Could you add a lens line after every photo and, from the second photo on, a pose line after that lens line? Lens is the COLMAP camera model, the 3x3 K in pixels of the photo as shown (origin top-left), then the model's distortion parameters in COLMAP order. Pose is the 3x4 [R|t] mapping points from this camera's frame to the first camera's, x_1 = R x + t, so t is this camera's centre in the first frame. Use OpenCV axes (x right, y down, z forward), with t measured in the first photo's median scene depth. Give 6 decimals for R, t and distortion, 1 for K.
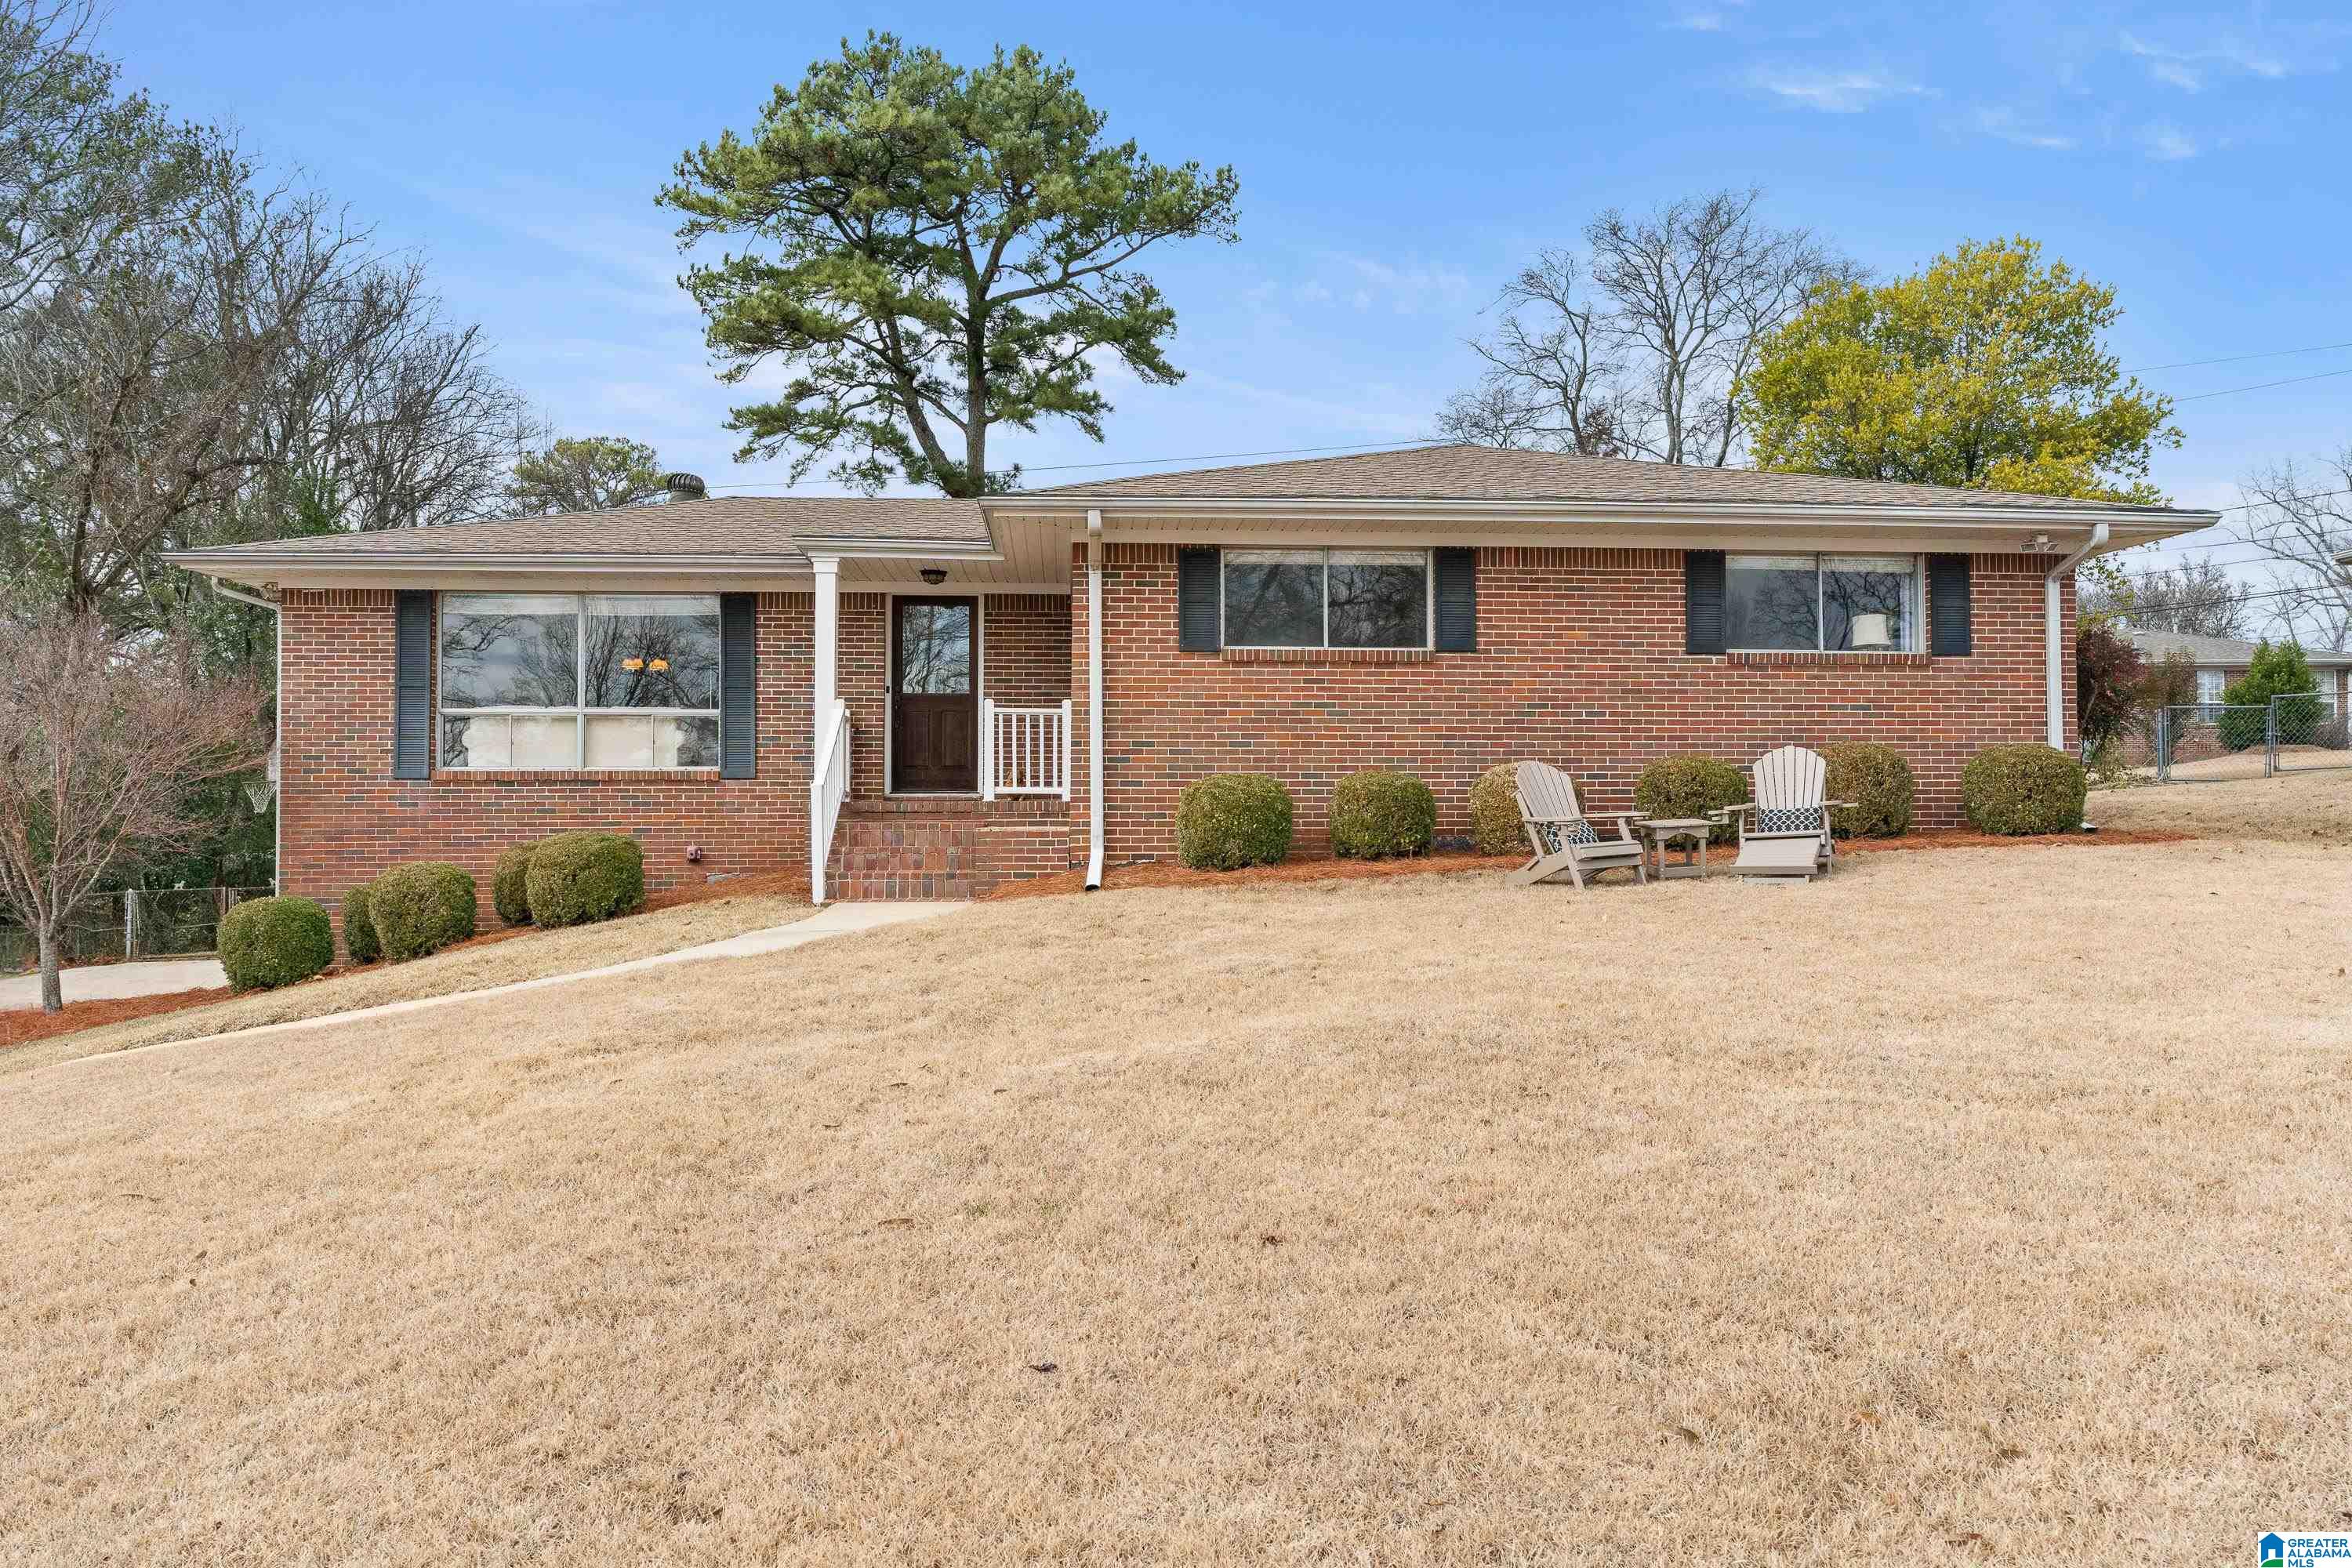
lens RADIAL K [[1549.1, 0, 1176.4], [0, 1549.1, 782.0], [0, 0, 1]] dist [-0.011061, -0.003905]
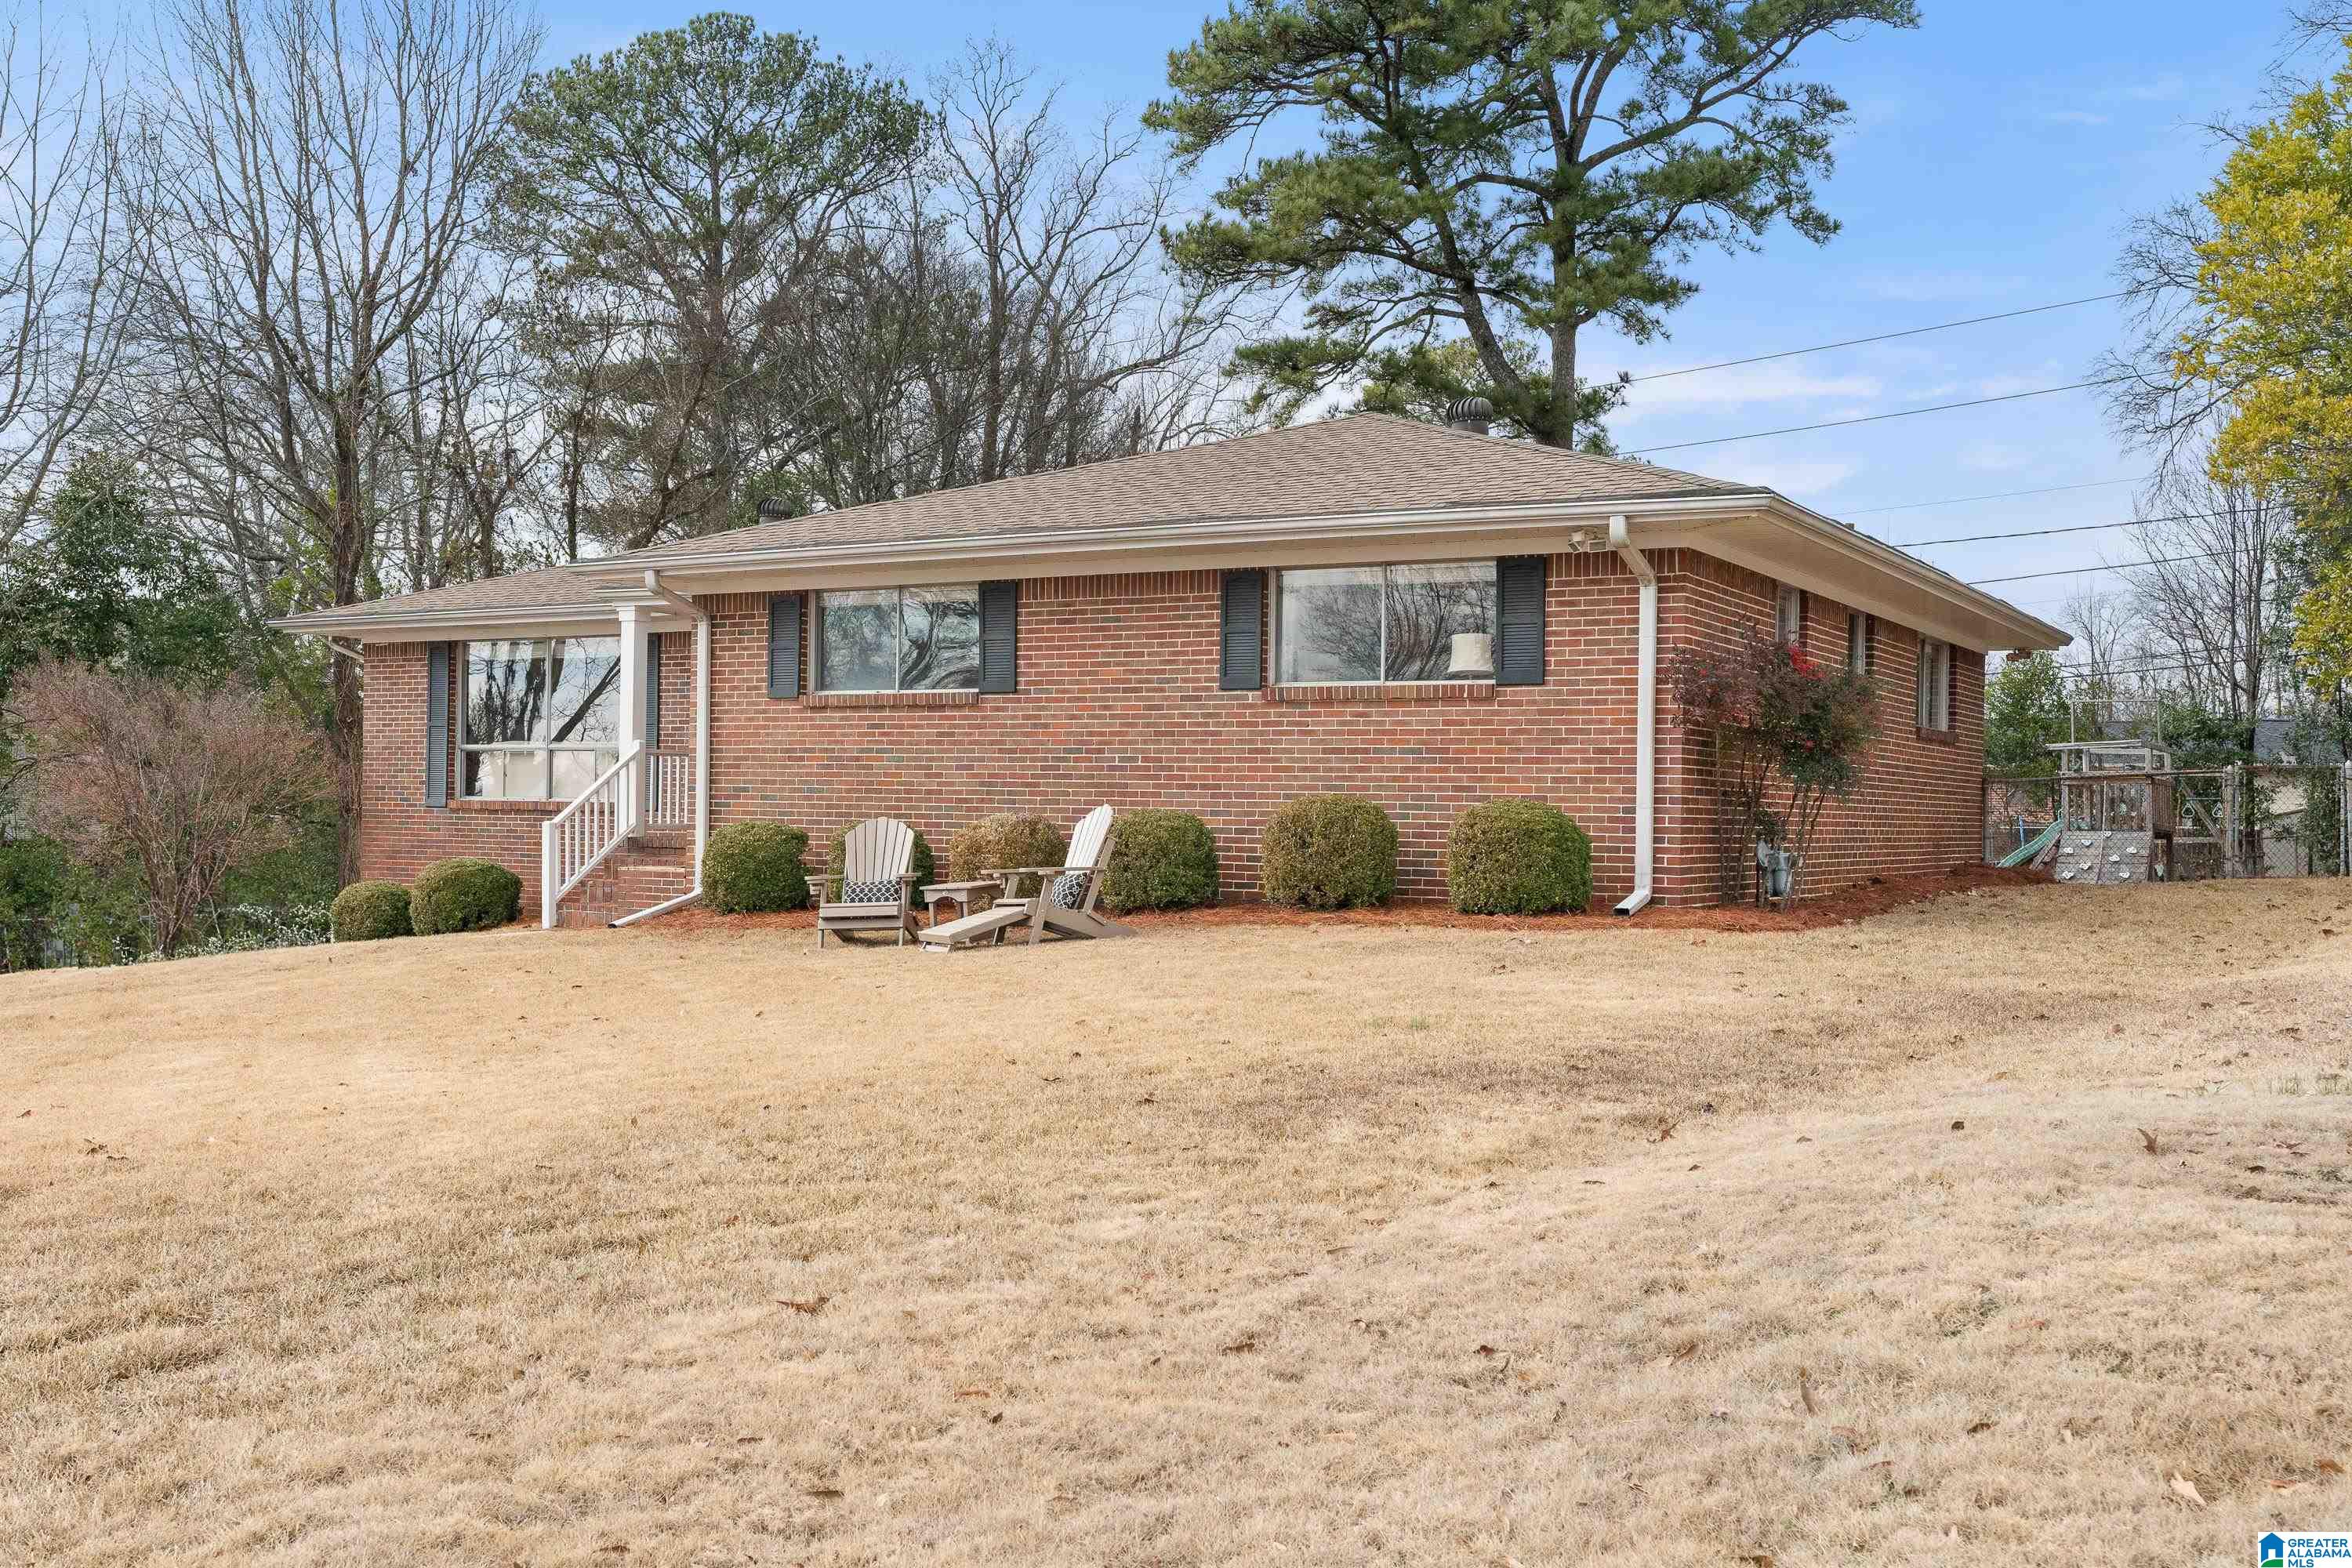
lens RADIAL K [[2236.4, 0, 1174.8], [0, 2236.4, 786.8], [0, 0, 1]] dist [-0.003579, 0.000000]
pose [[0.815351, 0.009791, -0.578884, 1.021069], [-0.005173, 0.999940, 0.009626, -0.040011], [0.578944, -0.004854, 0.815353, -0.037228]]
